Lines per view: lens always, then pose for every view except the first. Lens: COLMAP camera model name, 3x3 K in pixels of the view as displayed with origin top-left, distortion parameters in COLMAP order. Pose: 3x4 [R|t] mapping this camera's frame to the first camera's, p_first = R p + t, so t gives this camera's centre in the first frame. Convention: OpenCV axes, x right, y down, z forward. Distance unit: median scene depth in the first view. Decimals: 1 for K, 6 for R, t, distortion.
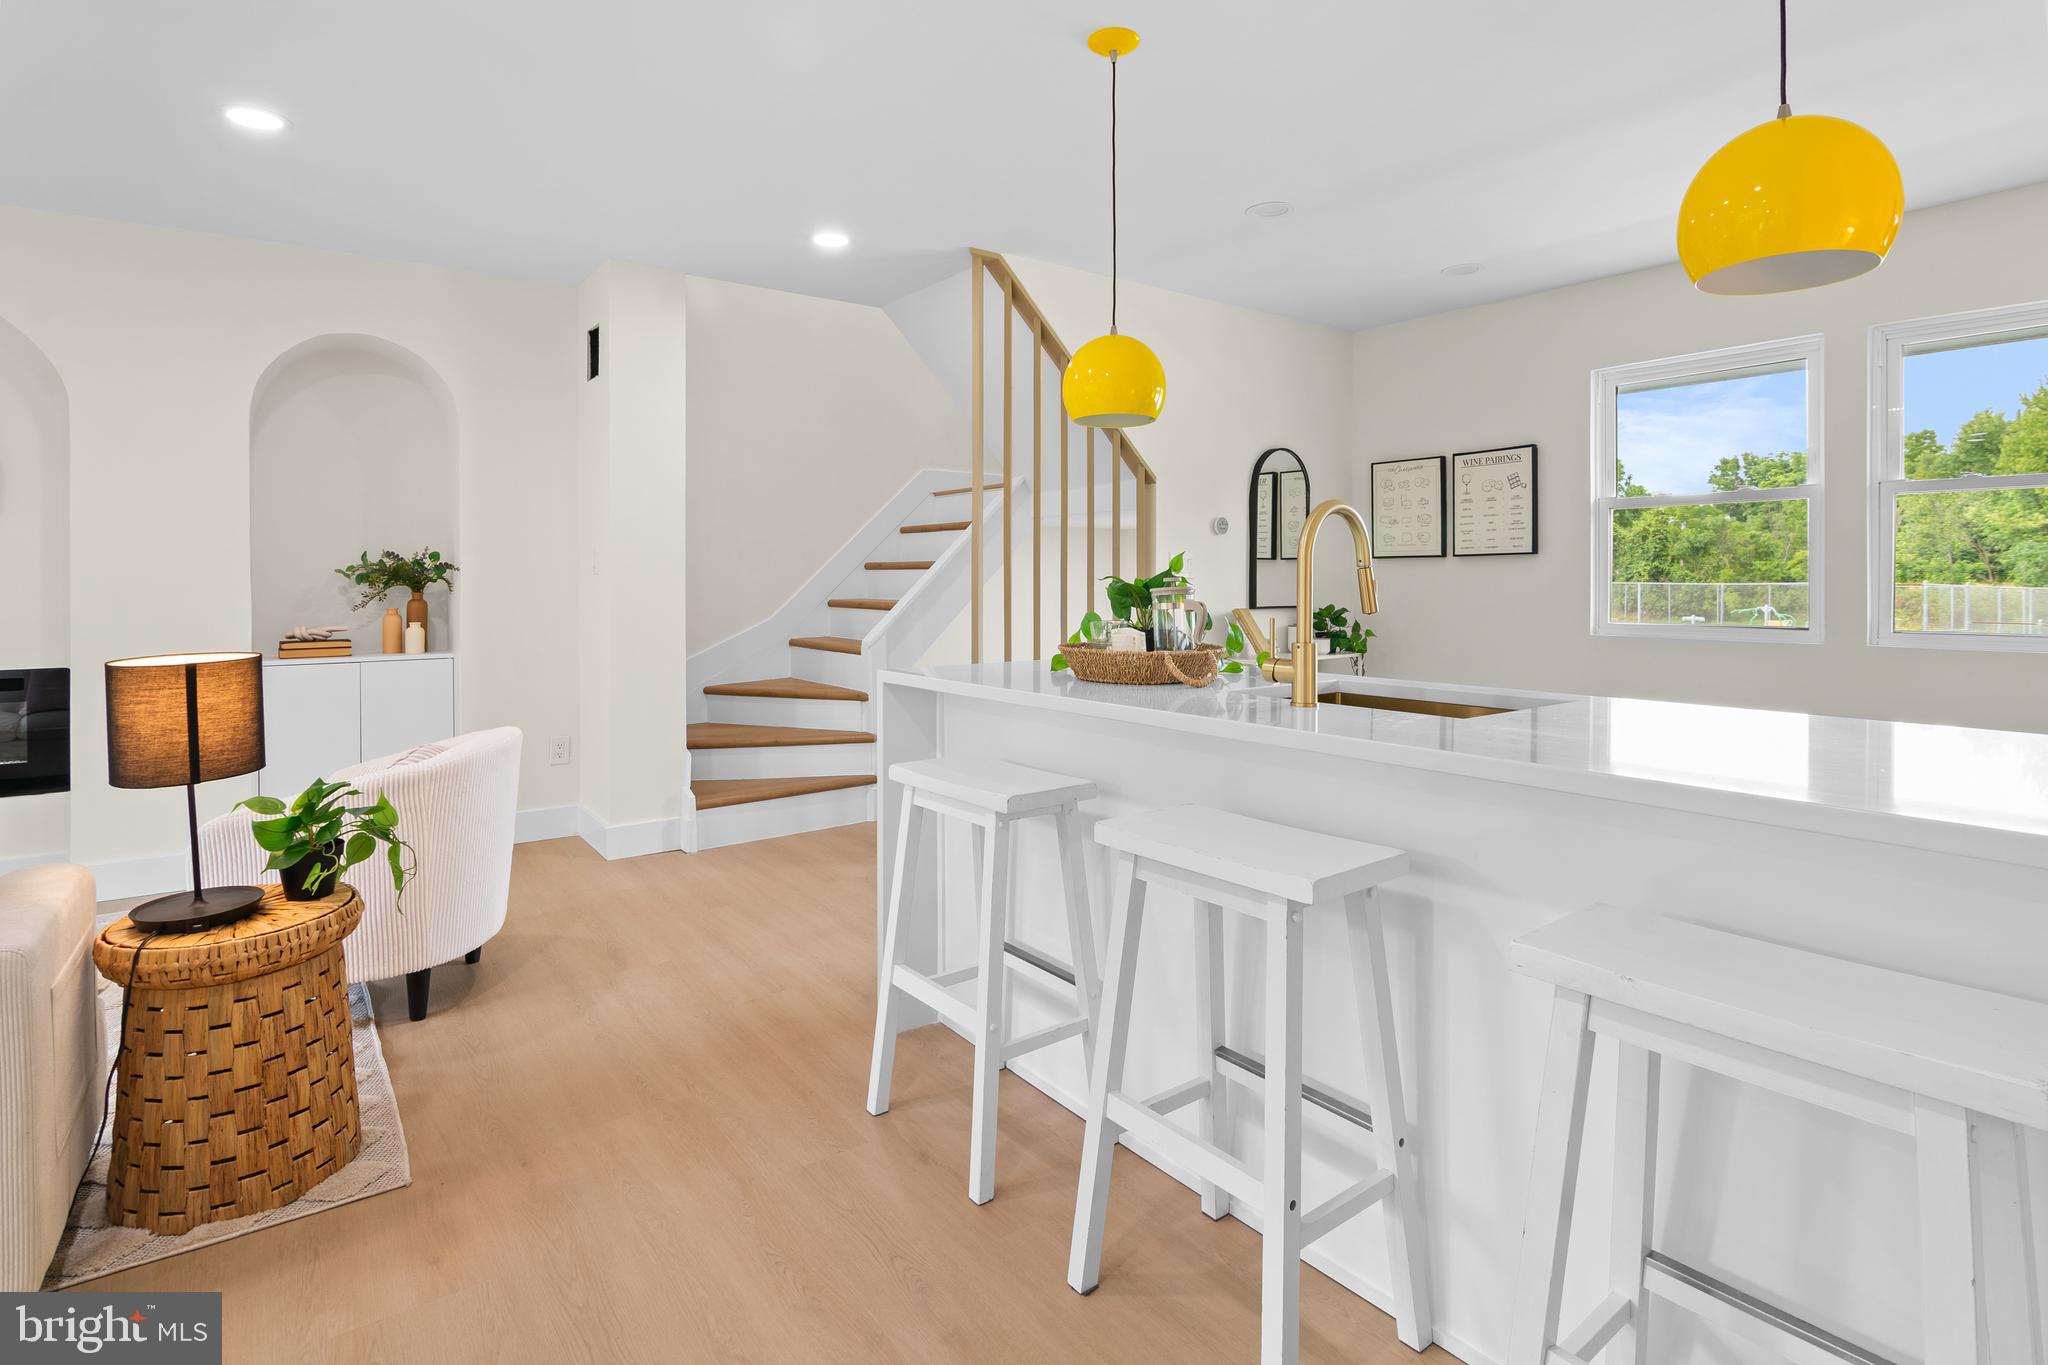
lens RADIAL K [[1033.2, 0, 1023.3], [0, 1033.2, 579.2], [0, 0, 1]] dist [-0.009633, -0.000487]
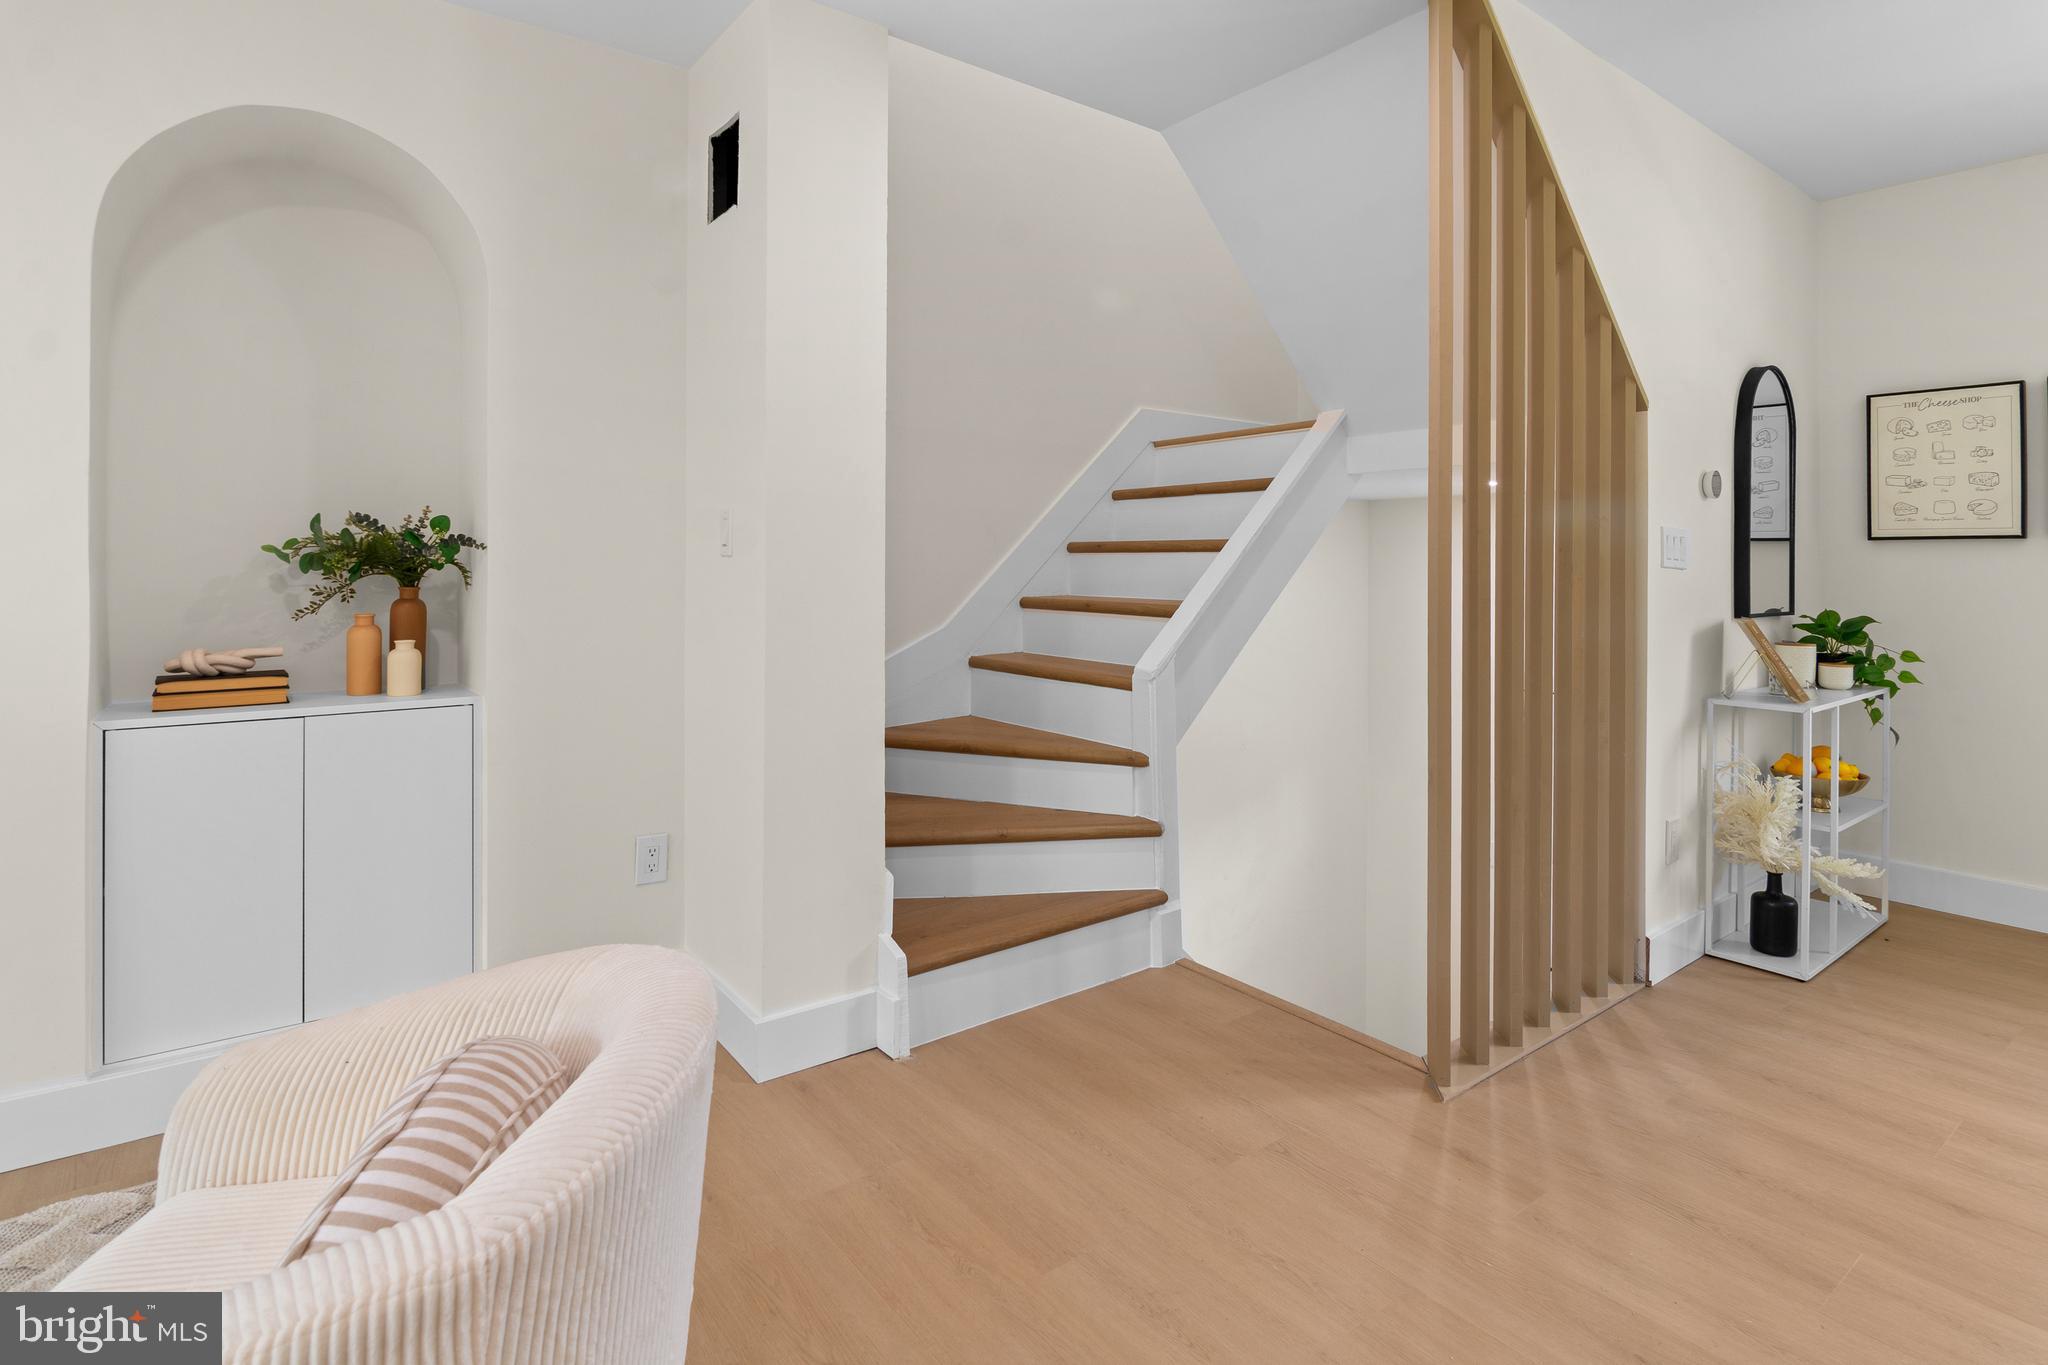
lens RADIAL K [[1032.7, 0, 1013.4], [0, 1032.7, 555.3], [0, 0, 1]] dist [-0.014035, -0.000853]
pose [[0.999911, 0.006056, 0.011872, -0.266323], [-0.005955, 0.999946, -0.008507, -0.001845], [-0.011923, 0.008435, 0.999893, 0.435968]]
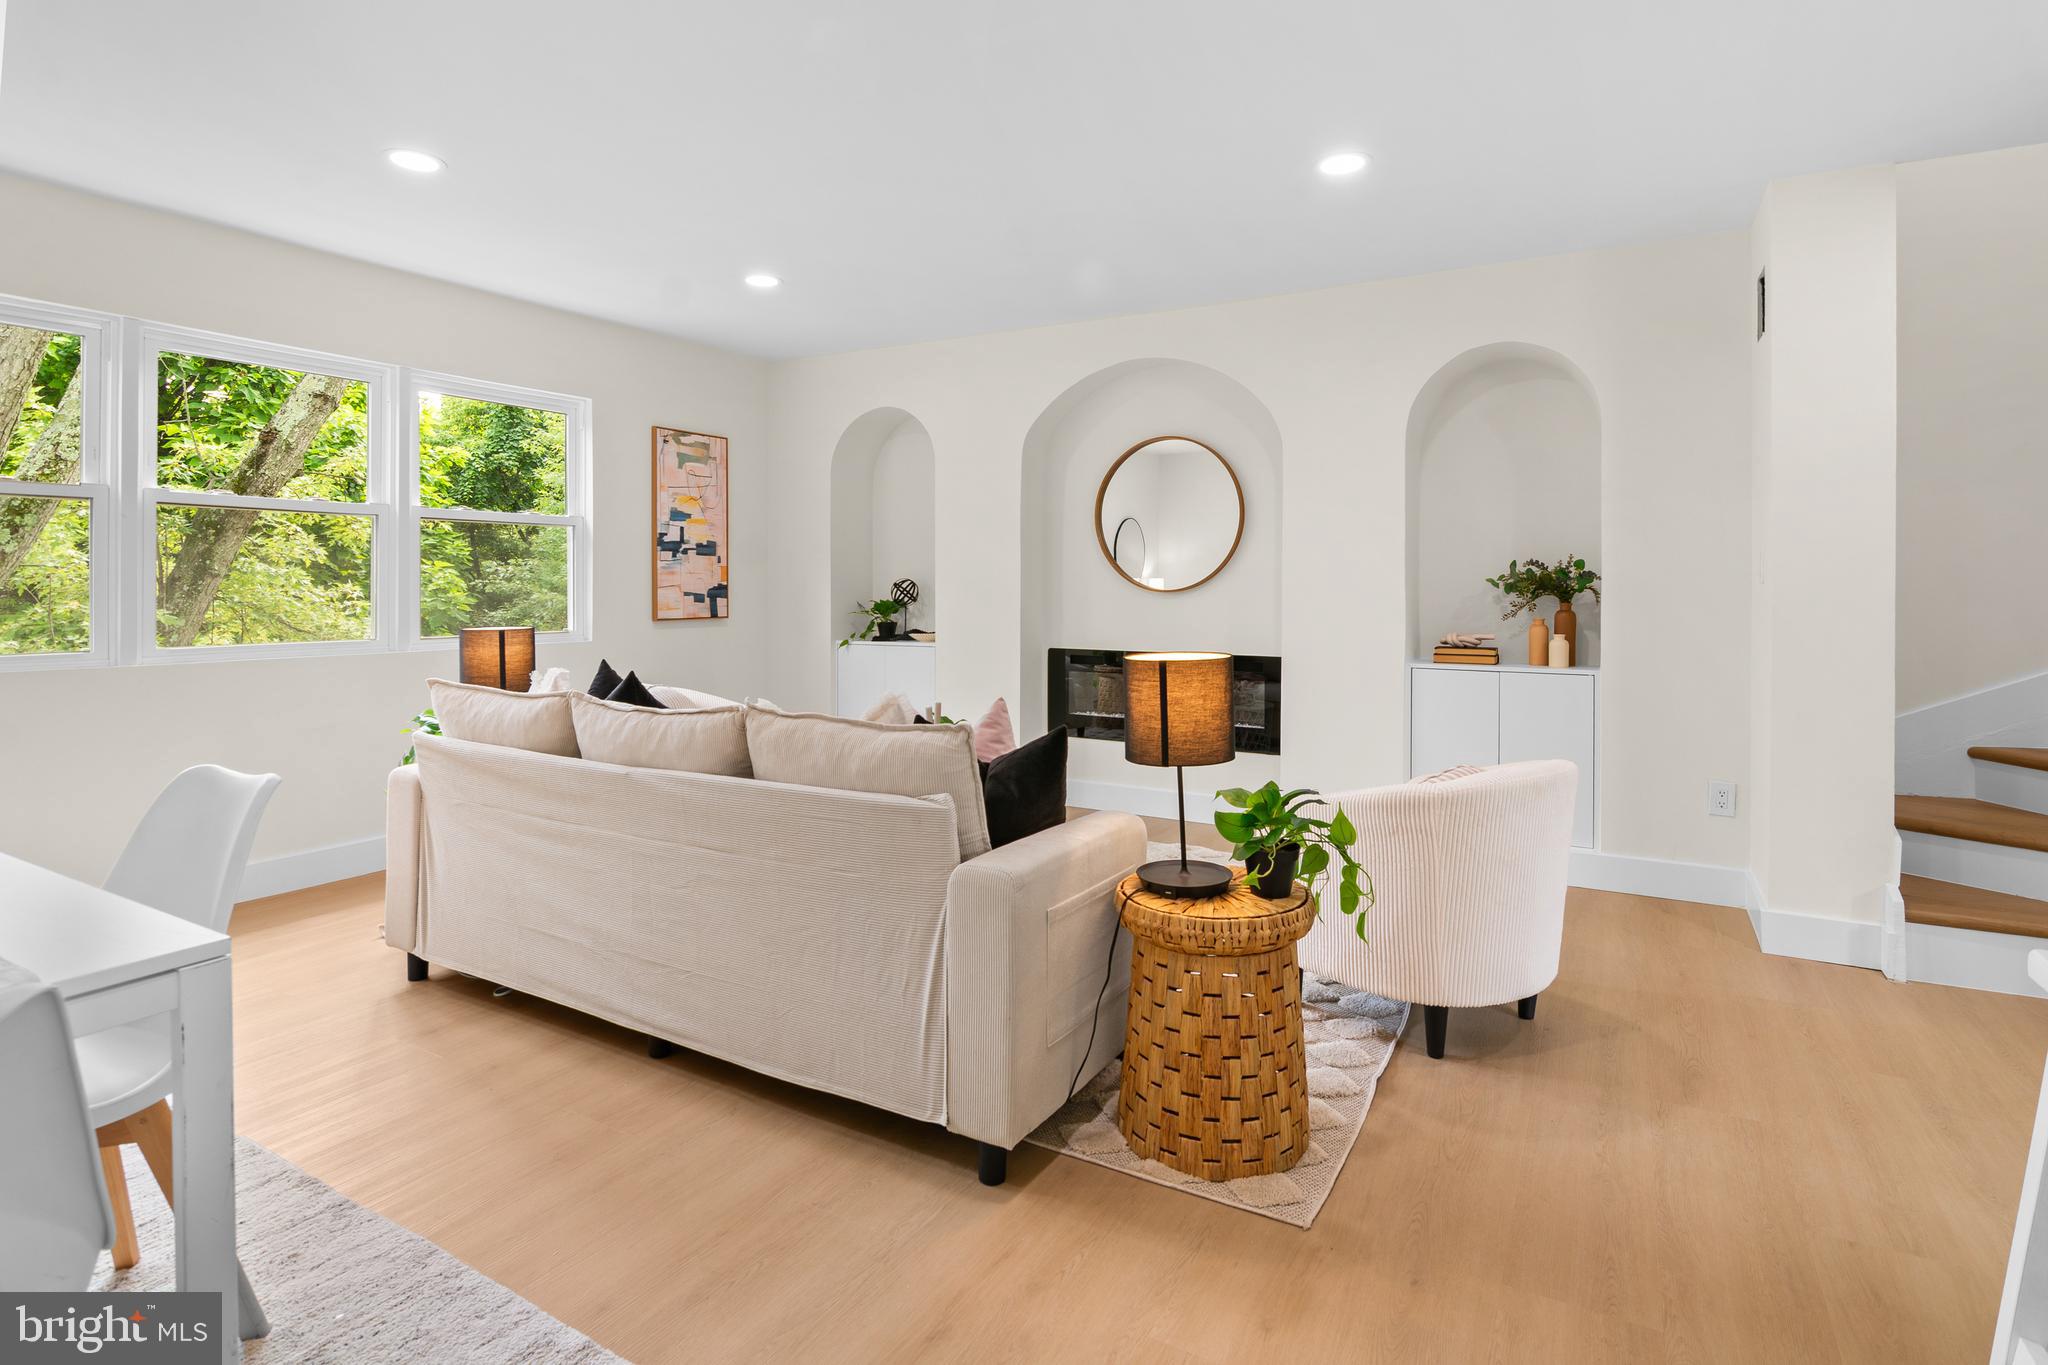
lens RADIAL K [[1021.0, 0, 1023.6], [0, 1021.0, 576.8], [0, 0, 1]] dist [-0.012938, -0.001060]
pose [[0.400919, -0.003545, -0.916107, 0.070175], [-0.007992, 0.999941, -0.007367, -0.000252], [0.916079, 0.010275, 0.400867, 0.173928]]
